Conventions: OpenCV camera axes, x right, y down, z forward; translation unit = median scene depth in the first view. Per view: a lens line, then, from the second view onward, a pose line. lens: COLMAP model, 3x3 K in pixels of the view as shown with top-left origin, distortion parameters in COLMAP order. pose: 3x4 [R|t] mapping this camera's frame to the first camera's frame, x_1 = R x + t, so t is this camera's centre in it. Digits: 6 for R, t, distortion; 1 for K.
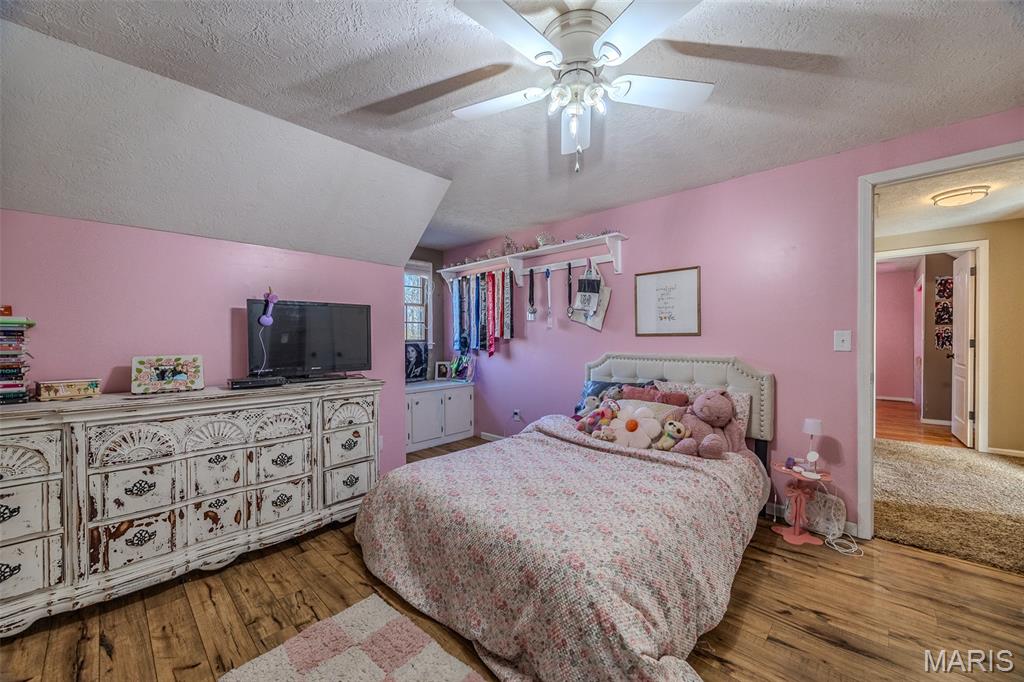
lens RADIAL K [[386.6, 0, 513.1], [0, 386.6, 341.7], [0, 0, 1]] dist [-0.006188, 0.000409]
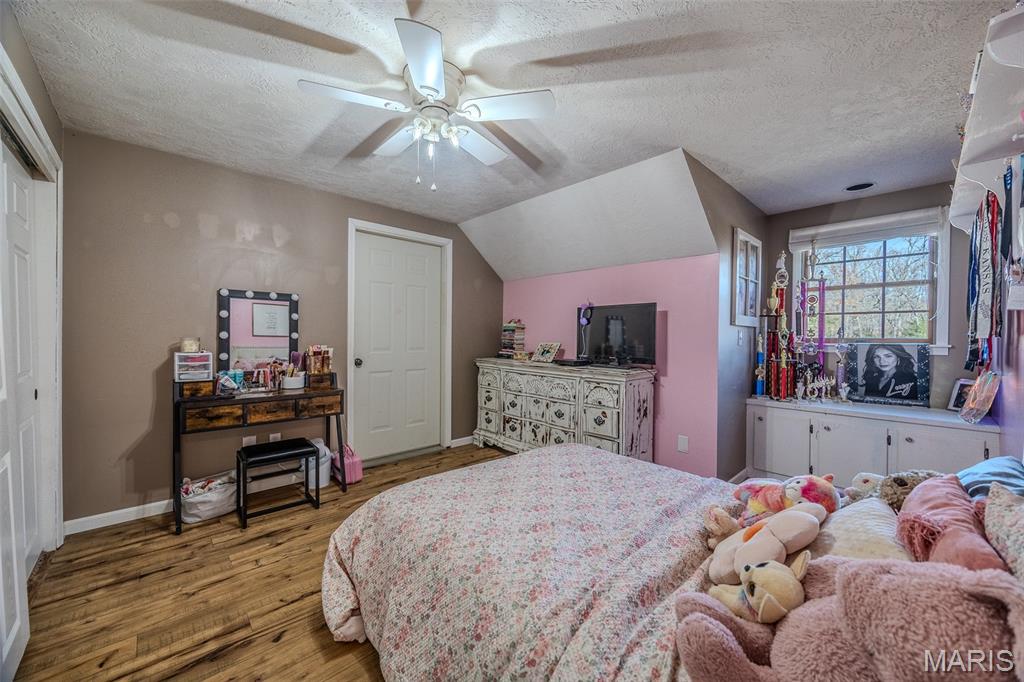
lens RADIAL K [[386.6, 0, 512.7], [0, 386.6, 338.0], [0, 0, 1]] dist [-0.006188, 0.000409]
pose [[-0.052991, 0.017899, -0.998435, 0.869590], [-0.017855, 0.999663, 0.018868, -0.014641], [0.998435, 0.018827, -0.052654, 0.847440]]
